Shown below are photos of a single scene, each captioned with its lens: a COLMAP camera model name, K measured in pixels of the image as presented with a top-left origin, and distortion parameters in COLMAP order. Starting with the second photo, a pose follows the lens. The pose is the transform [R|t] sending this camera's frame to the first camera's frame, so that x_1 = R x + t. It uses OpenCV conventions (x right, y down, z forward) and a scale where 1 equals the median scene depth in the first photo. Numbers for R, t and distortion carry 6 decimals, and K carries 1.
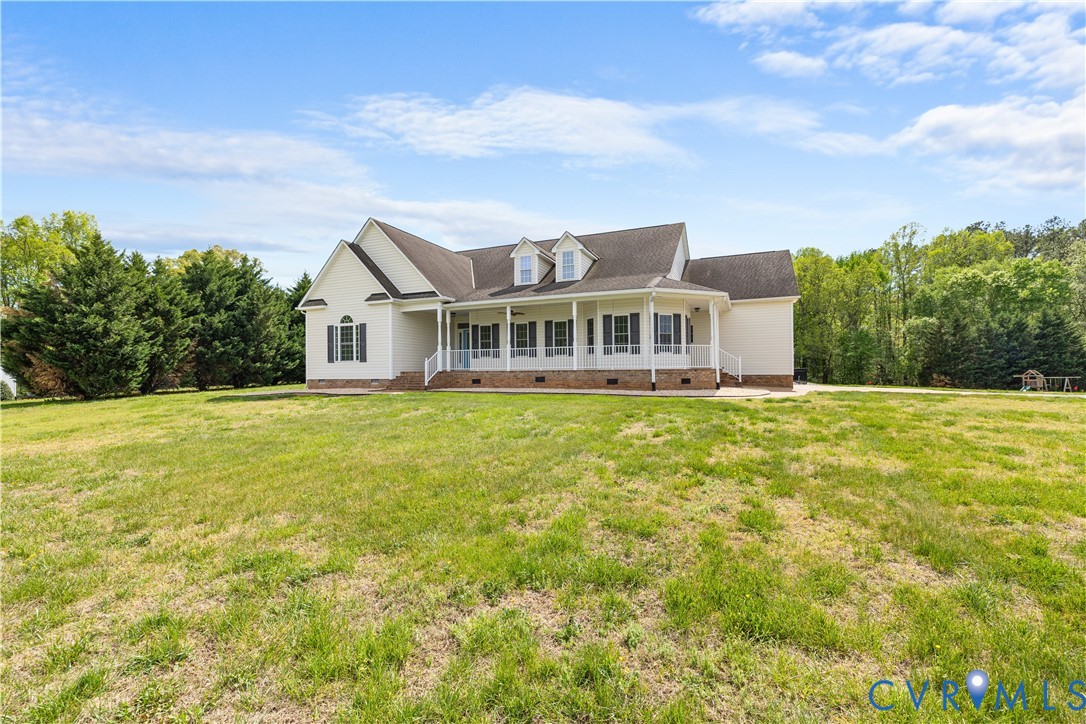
lens RADIAL K [[464.3, 0, 539.4], [0, 464.3, 364.4], [0, 0, 1]] dist [0.000906, 0.000359]
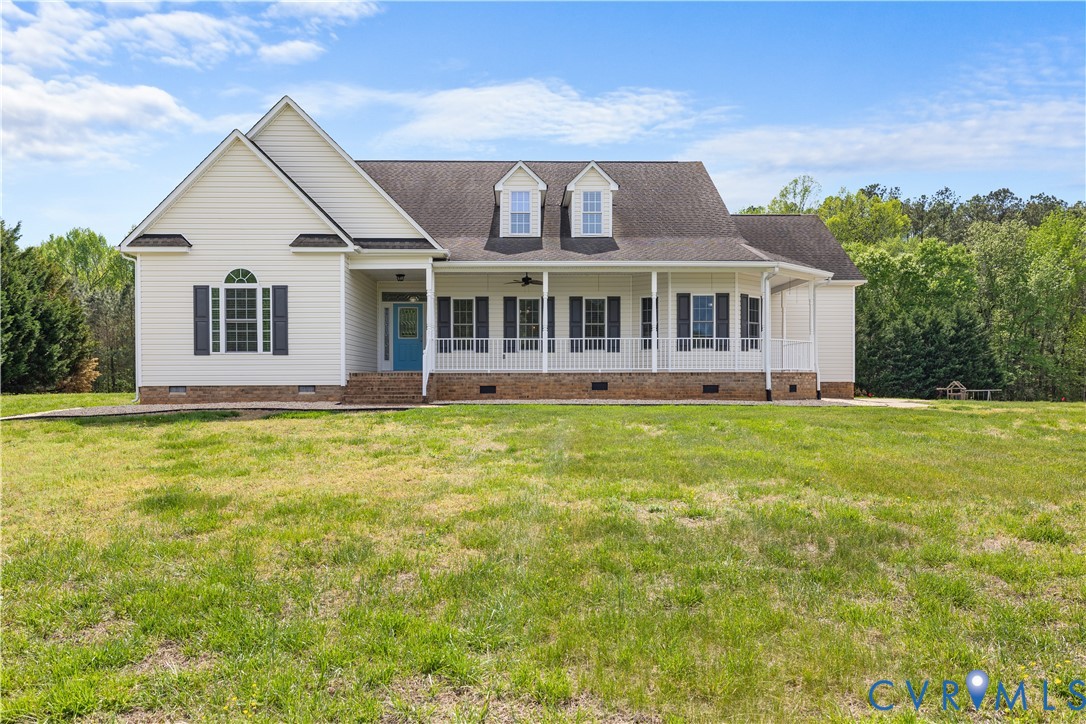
lens RADIAL K [[831.4, 0, 542.9], [0, 831.4, 383.5], [0, 0, 1]] dist [0.003967, -0.000642]
pose [[0.910906, 0.004855, 0.412586, -0.490801], [-0.011555, 0.999839, 0.013744, 0.011678], [-0.412452, -0.017287, 0.910815, -0.043345]]
